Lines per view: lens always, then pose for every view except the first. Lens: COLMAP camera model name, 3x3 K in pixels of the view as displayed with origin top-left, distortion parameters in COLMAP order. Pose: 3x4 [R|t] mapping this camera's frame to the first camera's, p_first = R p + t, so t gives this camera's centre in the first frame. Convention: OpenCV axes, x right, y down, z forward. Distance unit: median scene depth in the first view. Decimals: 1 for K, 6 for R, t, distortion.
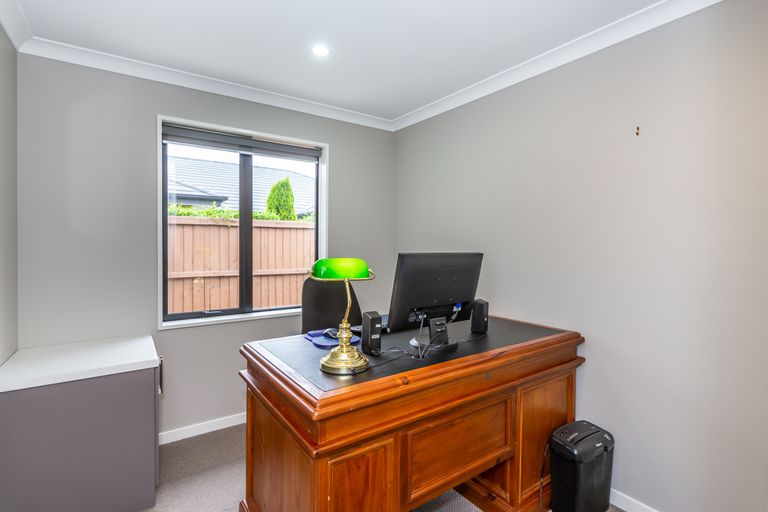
lens RADIAL K [[379.0, 0, 394.8], [0, 379.0, 275.3], [0, 0, 1]] dist [-0.024968, -0.000179]
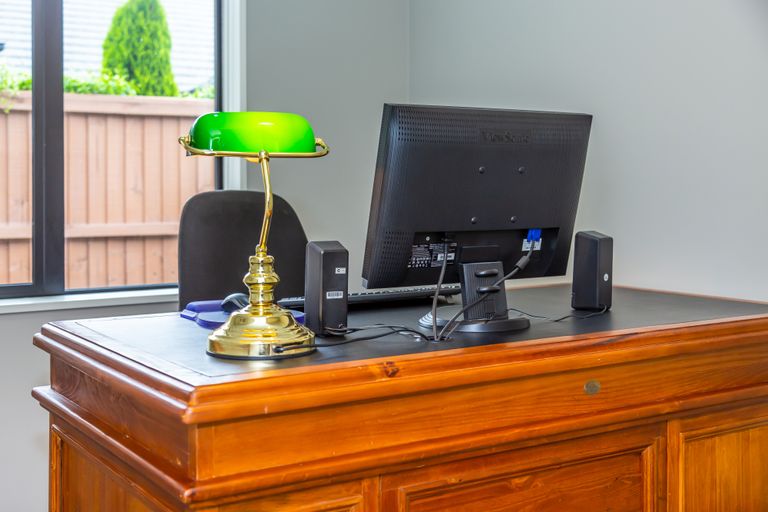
lens RADIAL K [[1011.6, 0, 383.7], [0, 1011.6, 253.7], [0, 0, 1]] dist [-0.001884, 0.000000]
pose [[0.998350, -0.003252, -0.057323, 0.068900], [0.003353, 0.999993, 0.001655, 0.103391], [0.057317, -0.001845, 0.998354, -0.165591]]
